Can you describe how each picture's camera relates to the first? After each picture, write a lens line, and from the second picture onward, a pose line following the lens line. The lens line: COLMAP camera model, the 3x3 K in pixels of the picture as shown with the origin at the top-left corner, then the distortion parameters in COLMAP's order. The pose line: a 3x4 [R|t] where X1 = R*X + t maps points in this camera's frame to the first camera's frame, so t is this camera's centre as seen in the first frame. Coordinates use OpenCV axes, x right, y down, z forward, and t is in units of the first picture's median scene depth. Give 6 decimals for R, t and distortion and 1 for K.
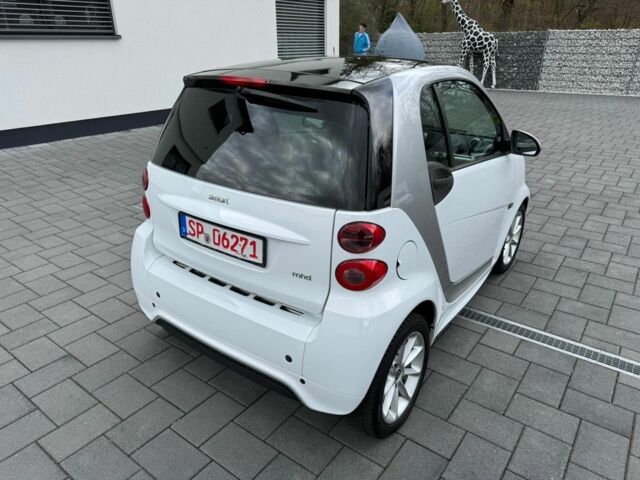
lens RADIAL K [[461.3, 0, 317.8], [0, 461.3, 242.6], [0, 0, 1]] dist [0.011981, -0.011324]
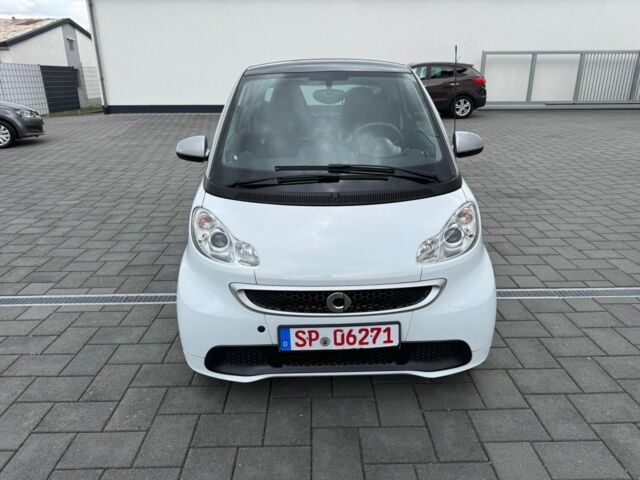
lens RADIAL K [[455.0, 0, 326.8], [0, 455.0, 235.9], [0, 0, 1]] dist [0.008087, -0.004999]
pose [[-0.789218, 0.213579, -0.575777, 1.029661], [-0.236818, 0.759212, 0.606229, -0.905332], [0.566615, 0.614802, -0.548604, 2.276363]]
